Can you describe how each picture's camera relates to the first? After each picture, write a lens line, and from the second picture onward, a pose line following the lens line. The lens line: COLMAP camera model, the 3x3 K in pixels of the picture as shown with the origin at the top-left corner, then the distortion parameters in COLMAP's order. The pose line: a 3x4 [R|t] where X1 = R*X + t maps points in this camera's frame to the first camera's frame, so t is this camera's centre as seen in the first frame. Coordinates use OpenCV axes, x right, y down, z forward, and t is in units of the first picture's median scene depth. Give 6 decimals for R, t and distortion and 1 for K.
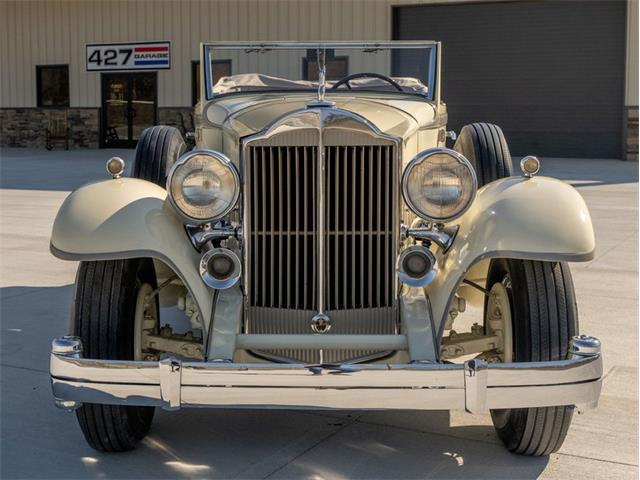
lens RADIAL K [[1020.1, 0, 320.0], [0, 1020.1, 240.0], [0, 0, 1]] dist [0.005145, -0.005874]
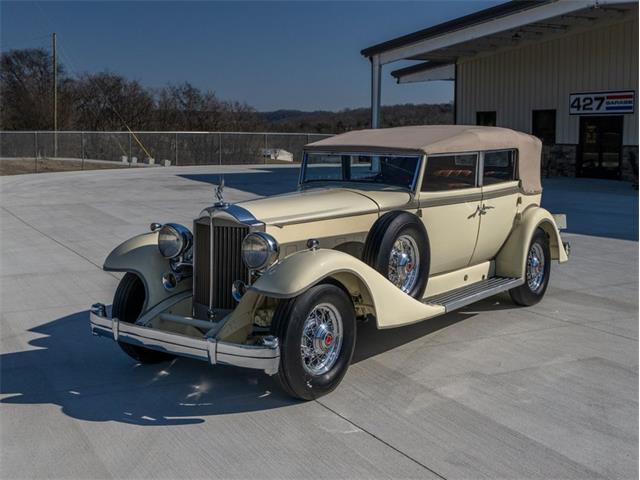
lens RADIAL K [[887.5, 0, 331.5], [0, 887.5, 217.8], [0, 0, 1]] dist [0.043501, 0.023915]
pose [[0.814767, 0.065383, -0.576090, 0.170622], [-0.080462, 0.996757, -0.000672, -0.017845], [0.574178, 0.046901, 0.817386, -0.041919]]
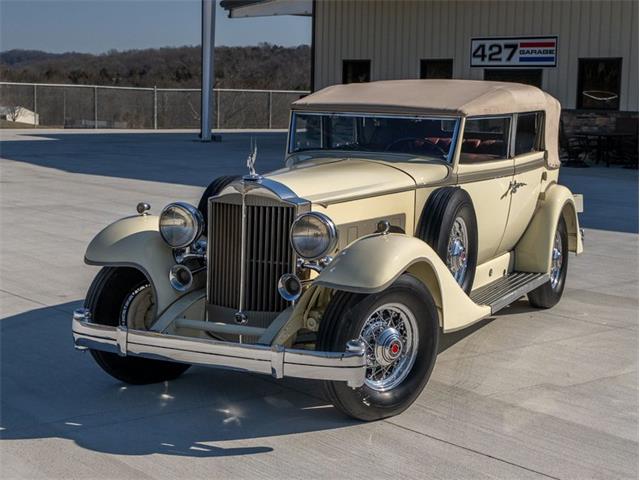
lens RADIAL K [[1263.4, 0, 320.0], [0, 1263.4, 240.0], [0, 0, 1]] dist [0.031767, 0.150407]
pose [[0.910826, 0.073432, -0.406207, 0.128128], [-0.076237, 0.997046, 0.009297, -0.009326], [0.405690, 0.022500, 0.913734, -0.103295]]
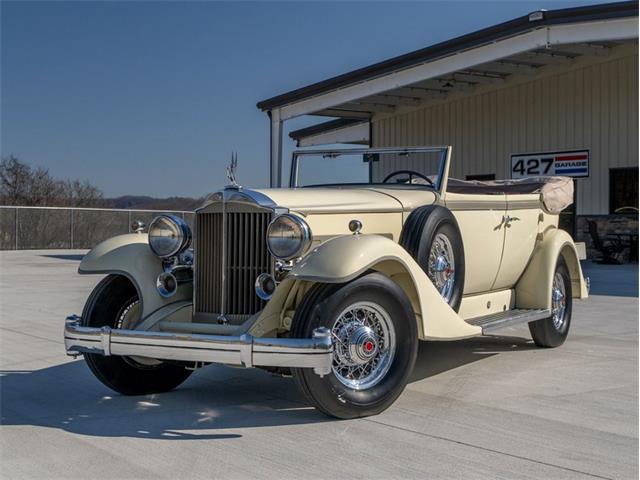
lens RADIAL K [[1118.9, 0, 306.1], [0, 1118.9, 238.3], [0, 0, 1]] dist [0.042956, 0.084286]
pose [[0.874503, 0.009909, -0.484919, 0.140897], [-0.065918, 0.992943, -0.098587, 0.016832], [0.480520, 0.118180, 0.868985, -0.070811]]
